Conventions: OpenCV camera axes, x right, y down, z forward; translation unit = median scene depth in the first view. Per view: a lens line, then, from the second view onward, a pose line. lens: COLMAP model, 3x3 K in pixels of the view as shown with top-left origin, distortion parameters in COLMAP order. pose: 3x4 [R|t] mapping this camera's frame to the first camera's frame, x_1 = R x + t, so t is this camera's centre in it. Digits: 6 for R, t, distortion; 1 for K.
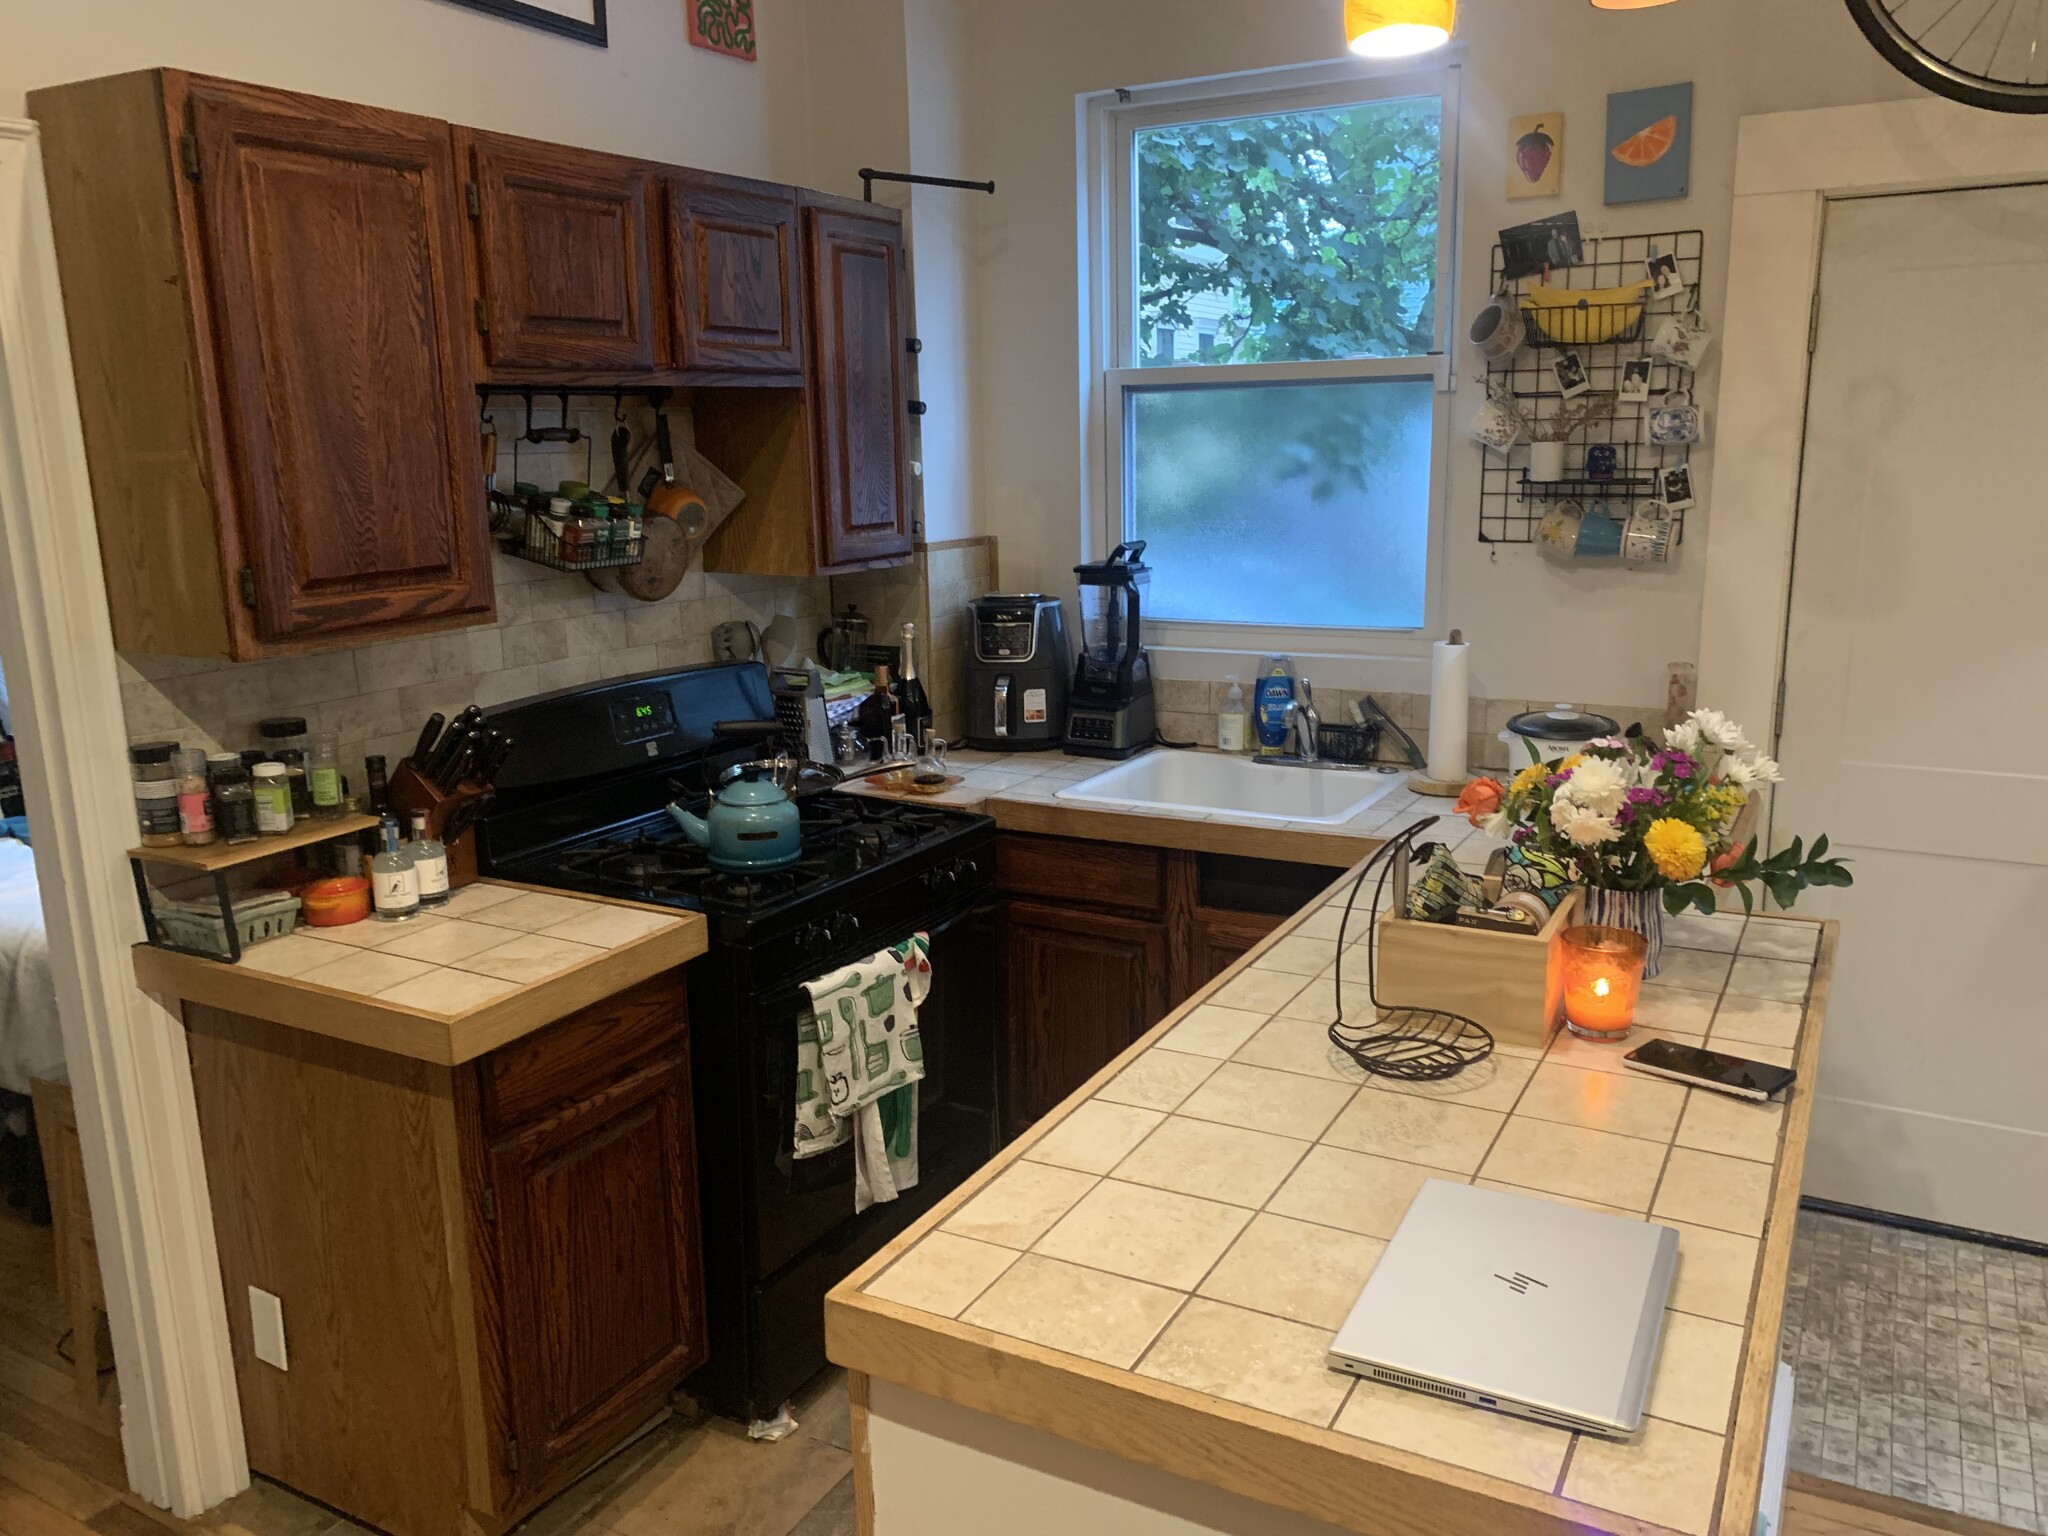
lens RADIAL K [[1566.5, 0, 1036.3], [0, 1566.5, 797.3], [0, 0, 1]] dist [0.018752, -0.013227]
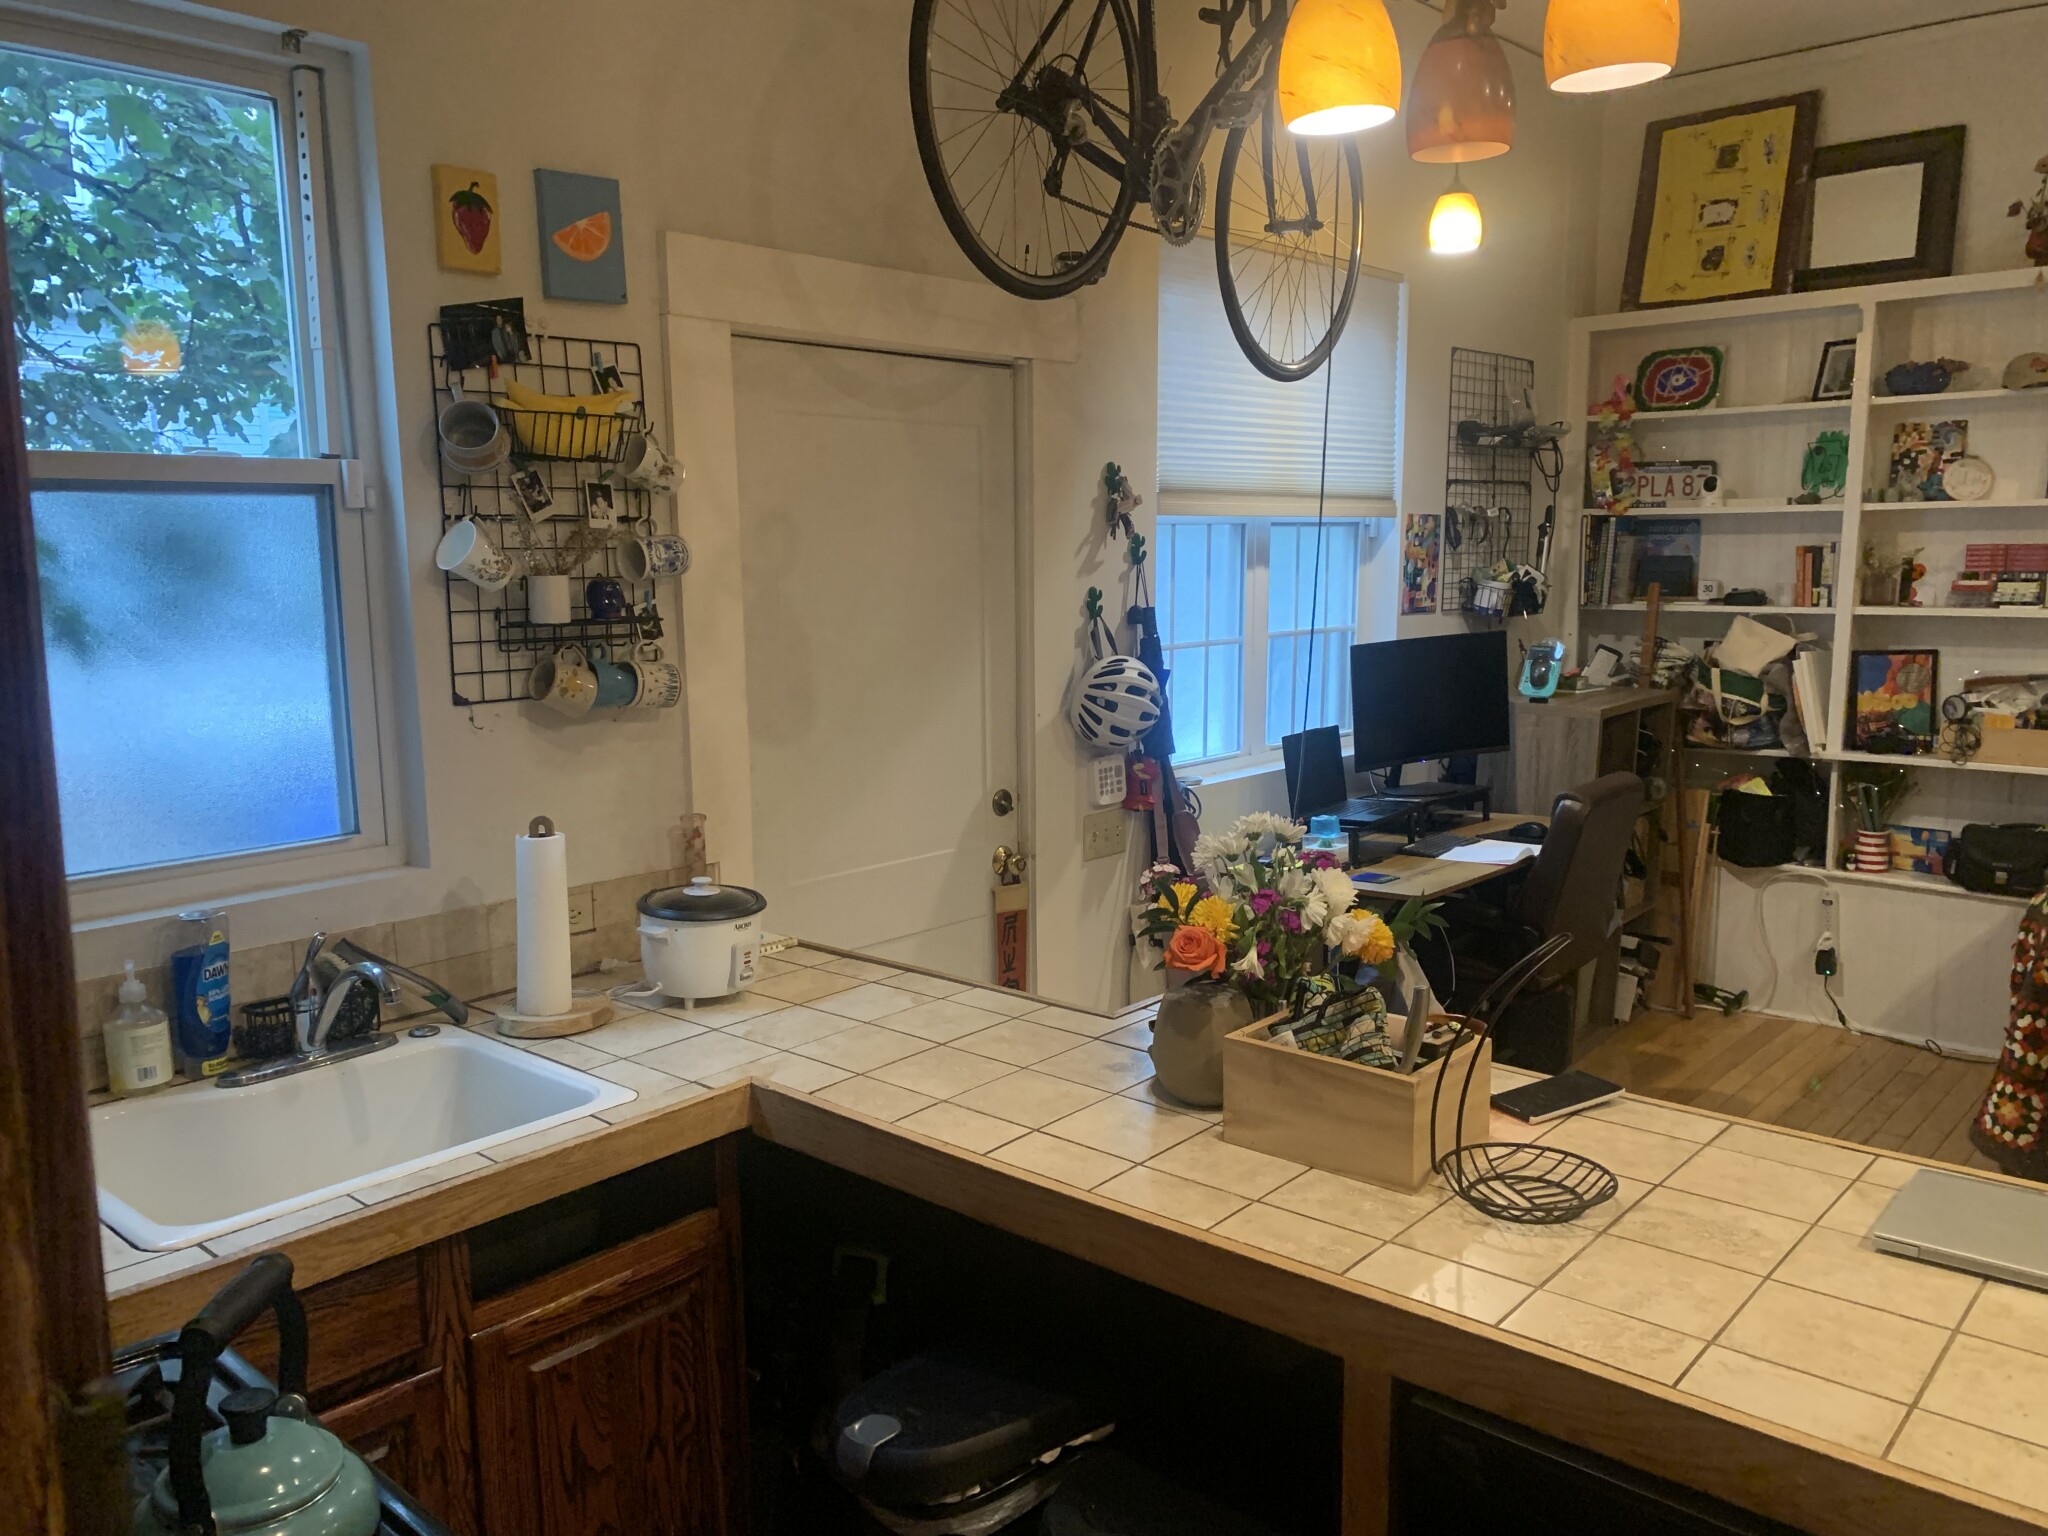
lens RADIAL K [[1566.5, 0, 1036.3], [0, 1566.5, 797.3], [0, 0, 1]] dist [0.018752, -0.013227]
pose [[0.241655, -0.135725, 0.960823, -0.412912], [0.233068, 0.969303, 0.078305, -0.121605], [-0.941957, 0.205014, 0.265870, 0.579836]]
